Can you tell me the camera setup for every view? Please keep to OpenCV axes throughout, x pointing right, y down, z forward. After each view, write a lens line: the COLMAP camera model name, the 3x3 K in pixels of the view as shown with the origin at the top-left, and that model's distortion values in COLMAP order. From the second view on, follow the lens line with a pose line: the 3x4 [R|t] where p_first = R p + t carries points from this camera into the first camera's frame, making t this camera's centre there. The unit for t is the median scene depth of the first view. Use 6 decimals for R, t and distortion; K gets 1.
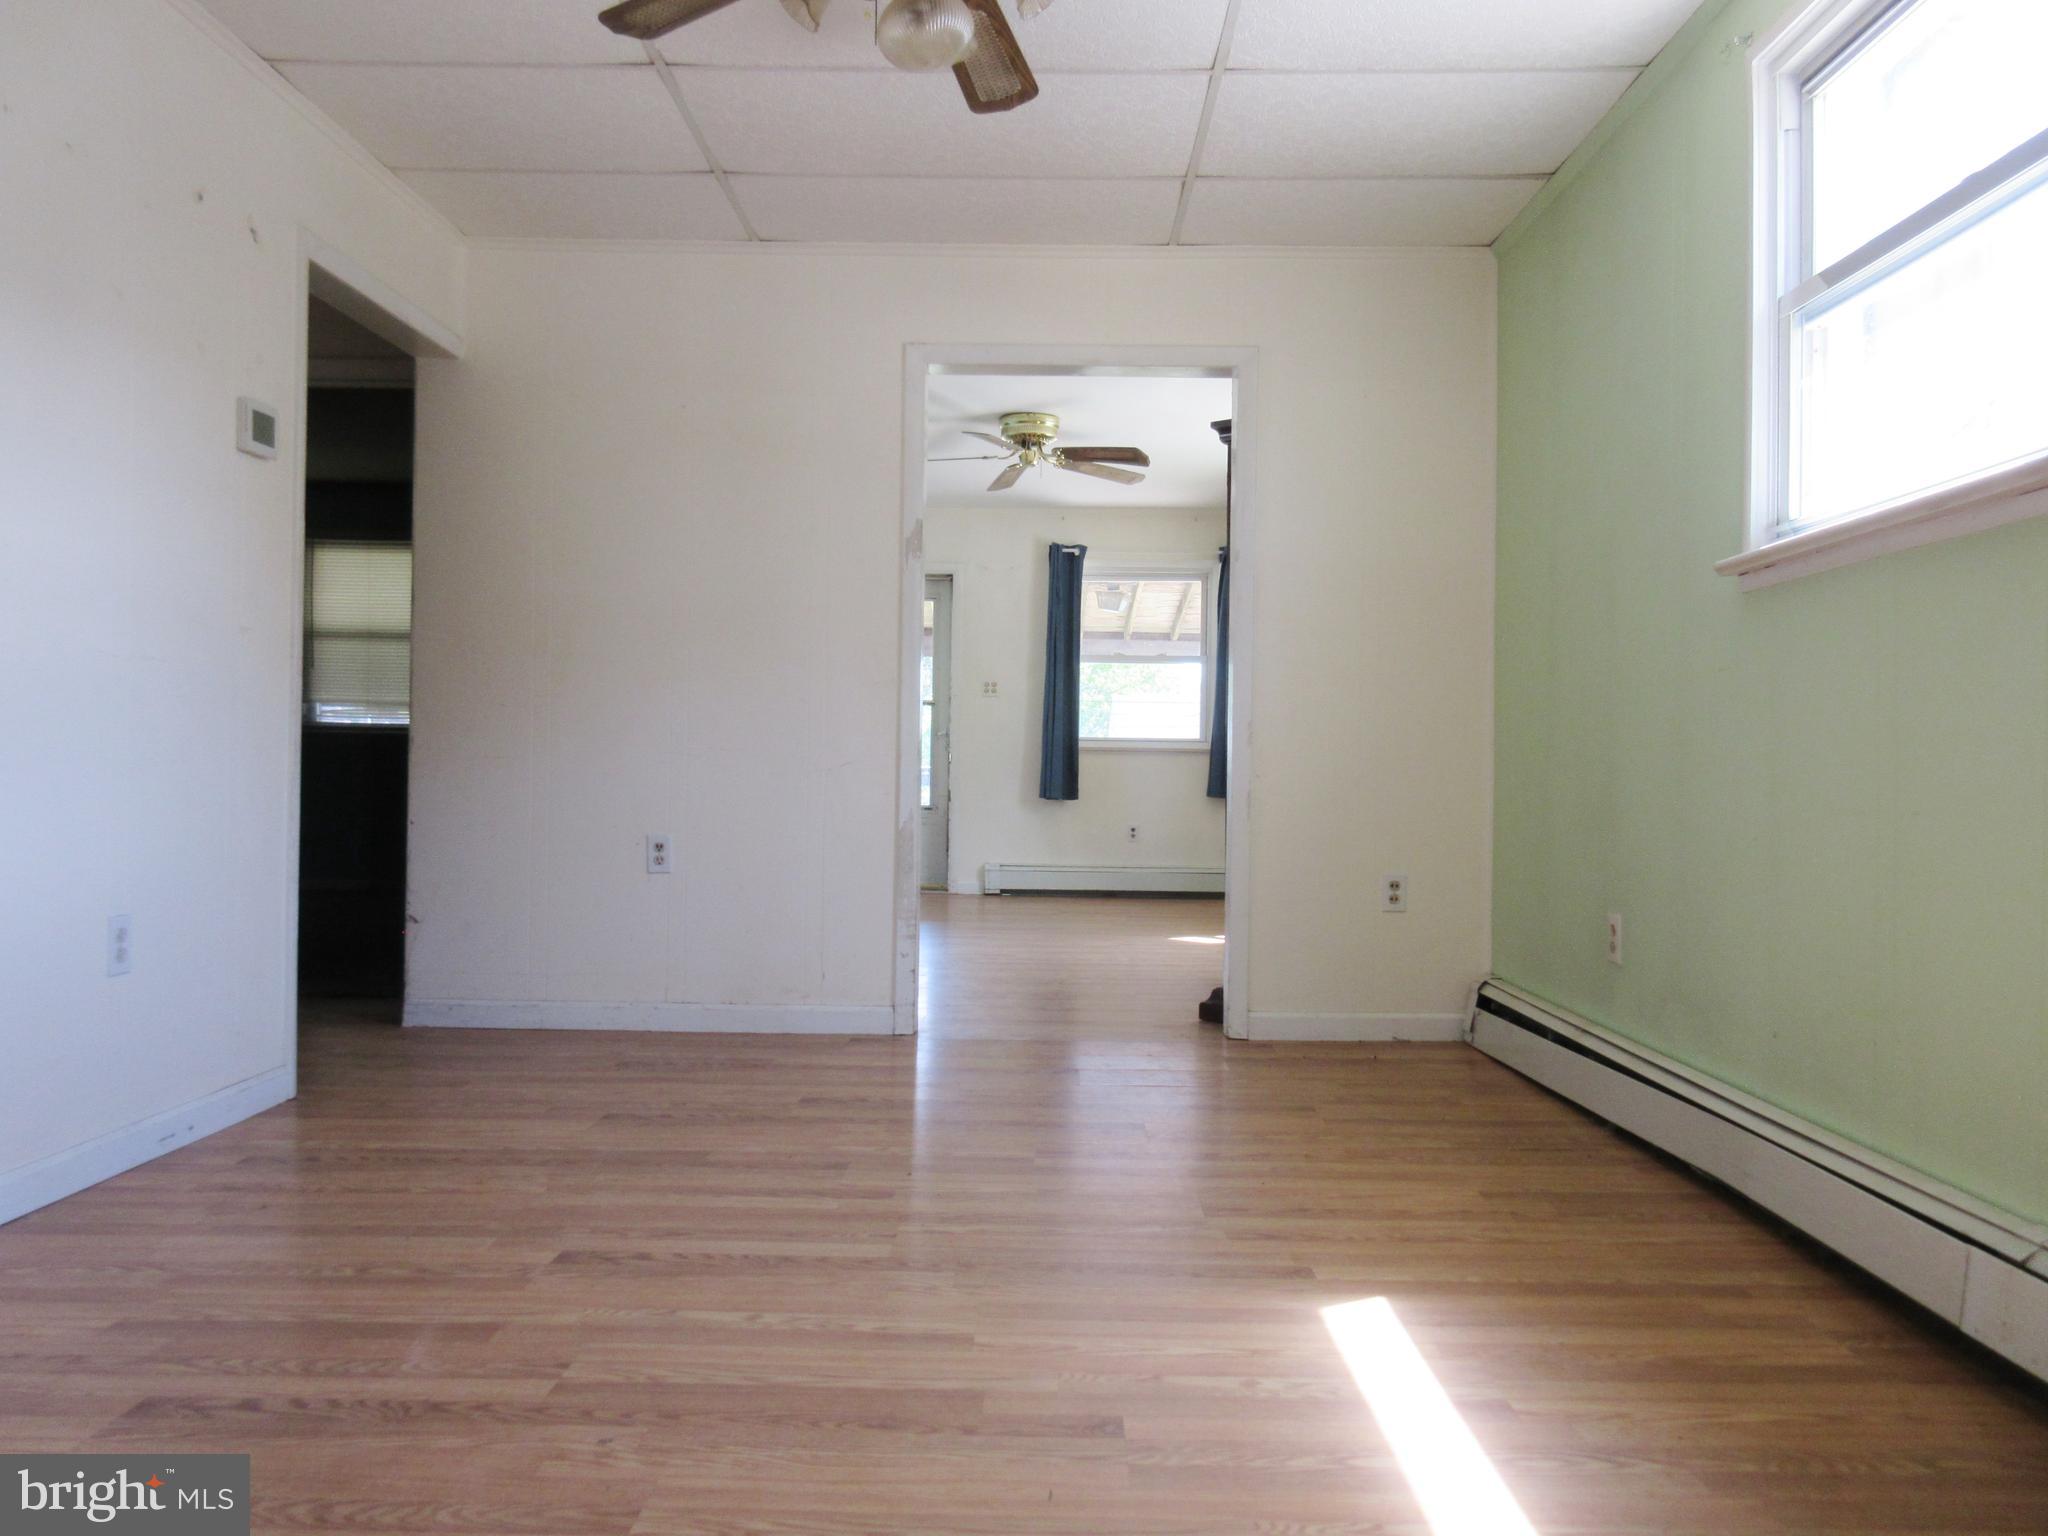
lens RADIAL K [[1541.9, 0, 1025.5], [0, 1541.9, 779.1], [0, 0, 1]] dist [-0.002032, 0.005130]
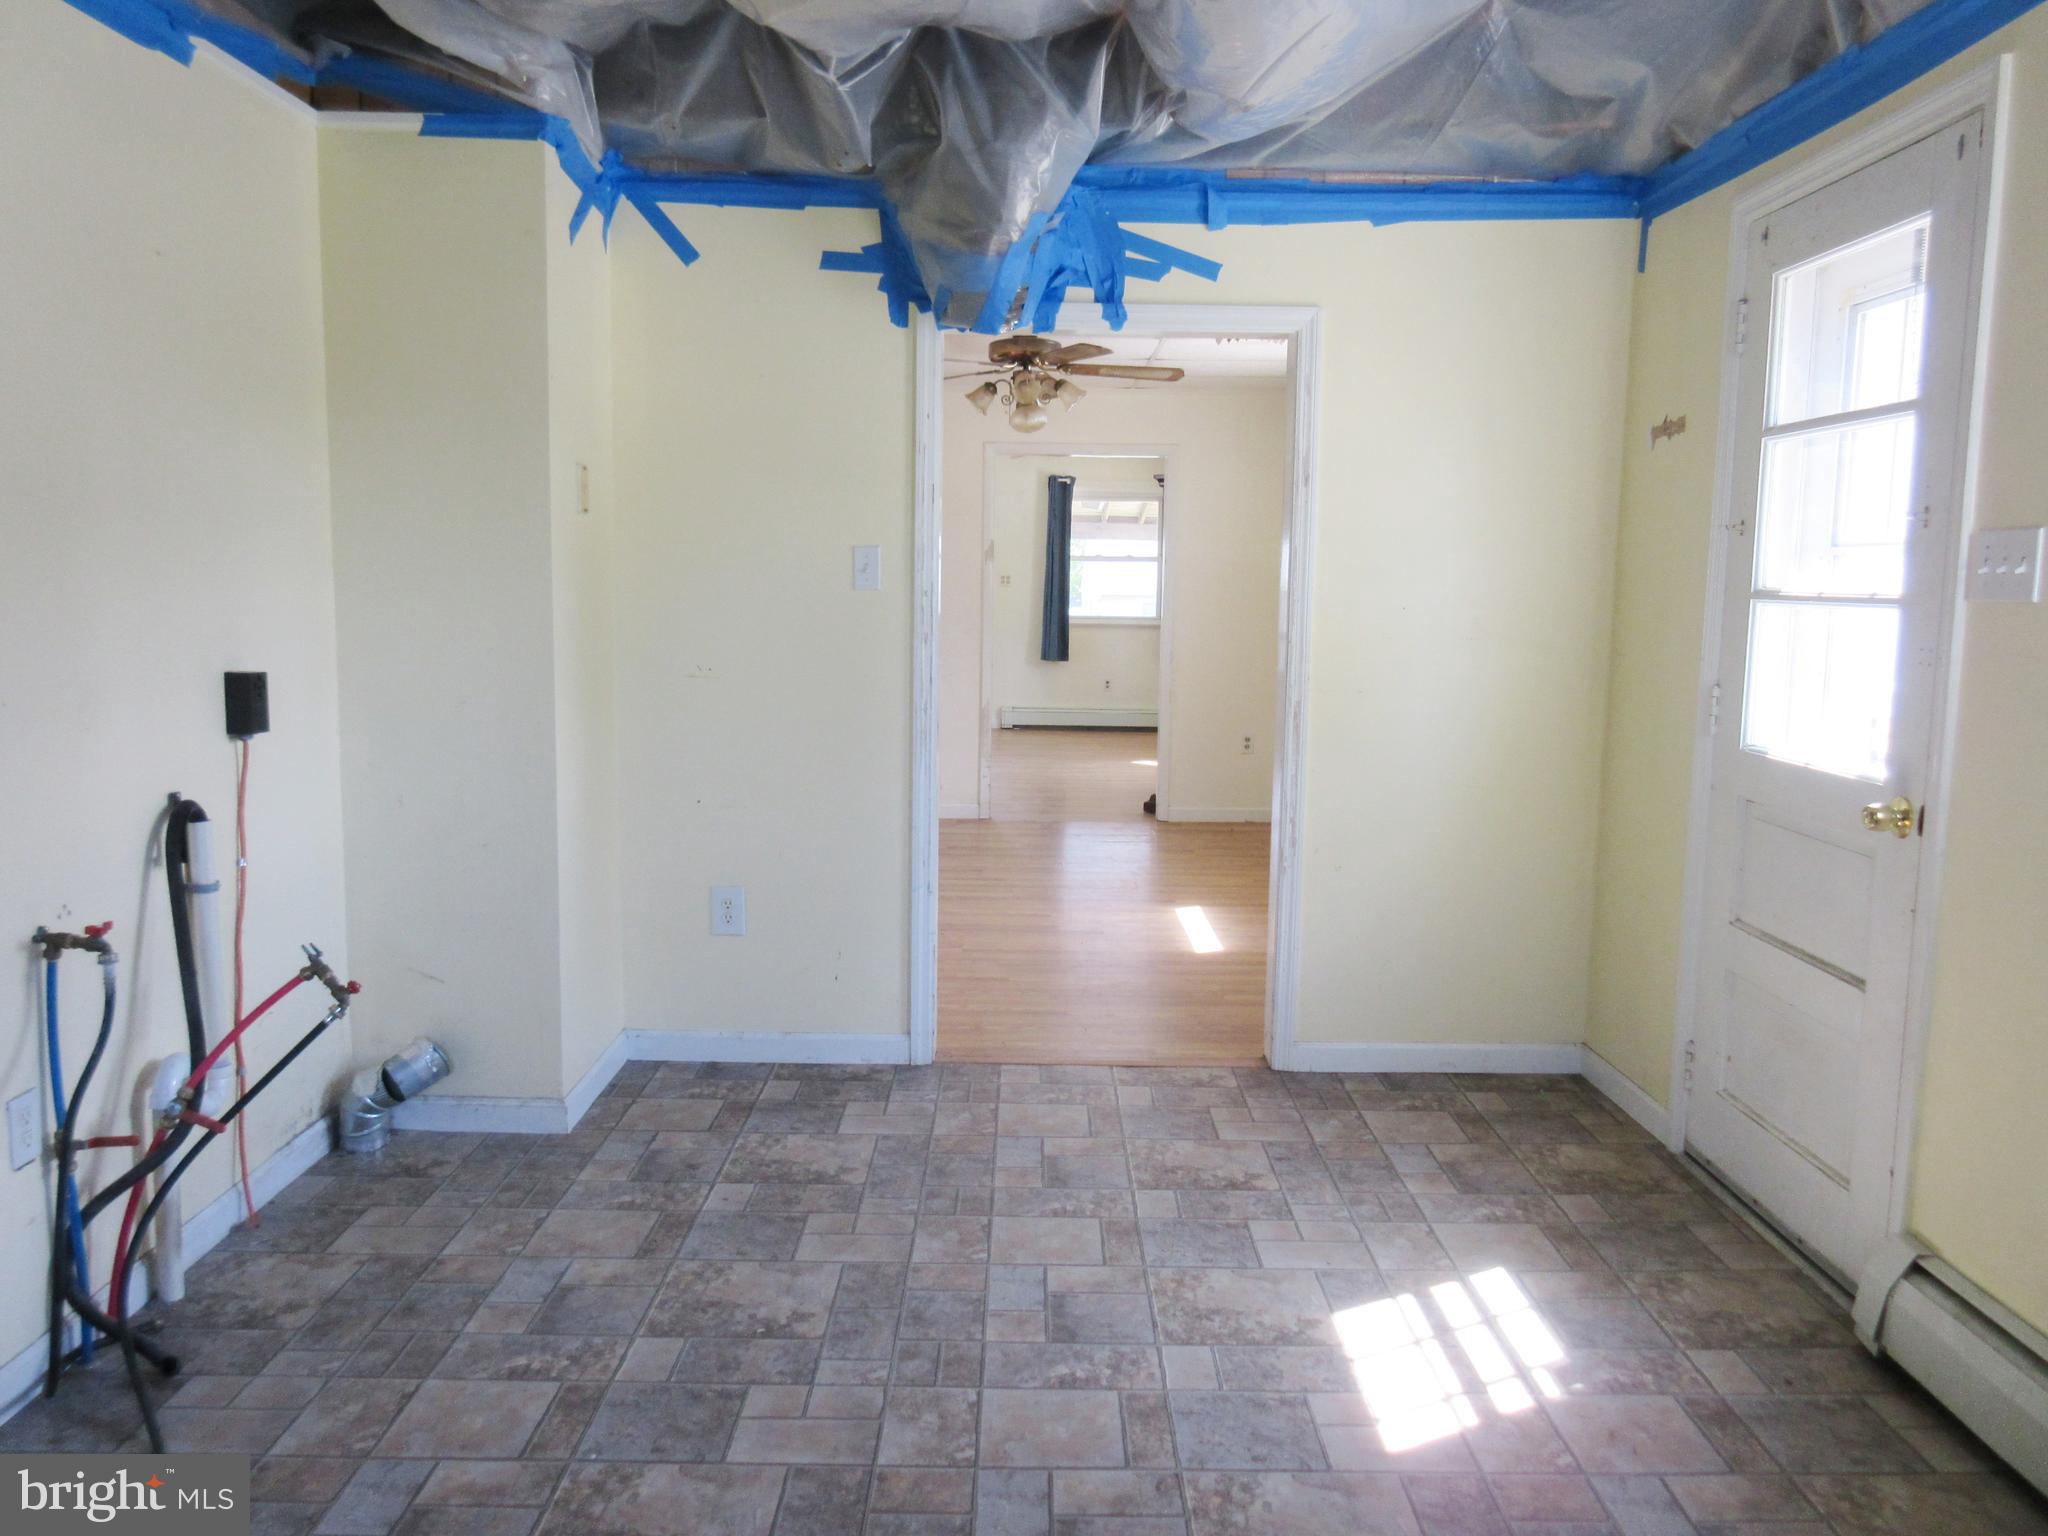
lens RADIAL K [[1541.9, 0, 1025.5], [0, 1541.9, 779.1], [0, 0, 1]] dist [-0.002032, 0.005130]
pose [[0.999862, -0.002996, 0.016329, -0.028364], [0.000955, 0.992332, 0.123597, -0.053527], [-0.016574, -0.123565, 0.992198, -0.399559]]
